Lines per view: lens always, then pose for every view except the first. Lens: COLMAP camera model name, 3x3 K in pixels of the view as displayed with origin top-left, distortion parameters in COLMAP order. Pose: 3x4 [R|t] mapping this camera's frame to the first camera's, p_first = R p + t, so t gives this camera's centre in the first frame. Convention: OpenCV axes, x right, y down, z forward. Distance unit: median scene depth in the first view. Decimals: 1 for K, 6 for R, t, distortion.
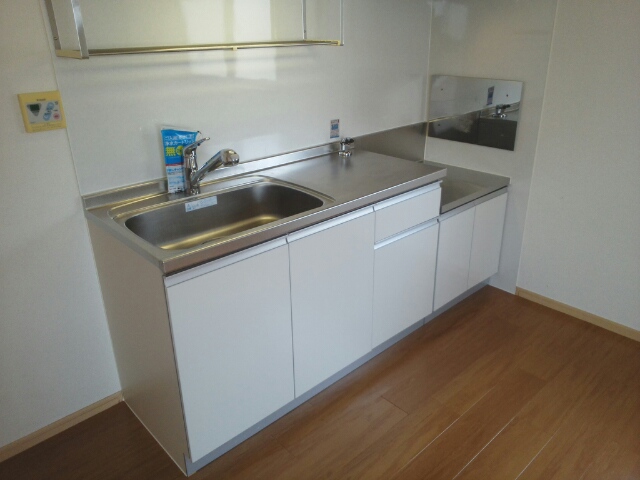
lens RADIAL K [[517.6, 0, 321.1], [0, 517.6, 237.3], [0, 0, 1]] dist [-0.011968, -0.004024]
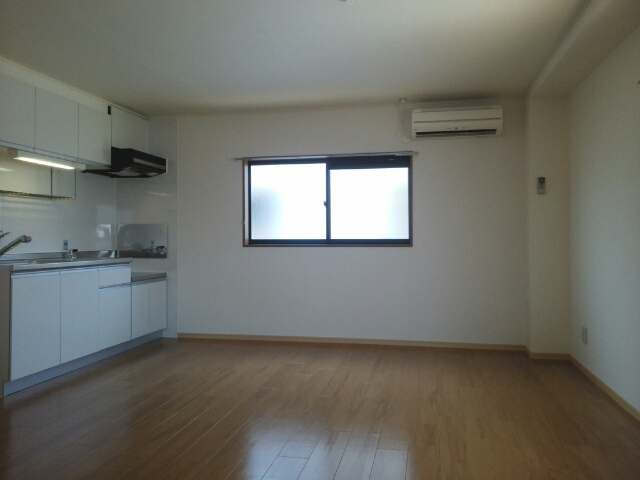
lens RADIAL K [[517.6, 0, 319.4], [0, 517.6, 237.8], [0, 0, 1]] dist [-0.011968, -0.004024]
pose [[0.820940, 0.014503, 0.570830, -0.269444], [0.204064, 0.926209, -0.317008, 0.506794], [-0.533305, 0.376730, 0.757403, -0.816693]]
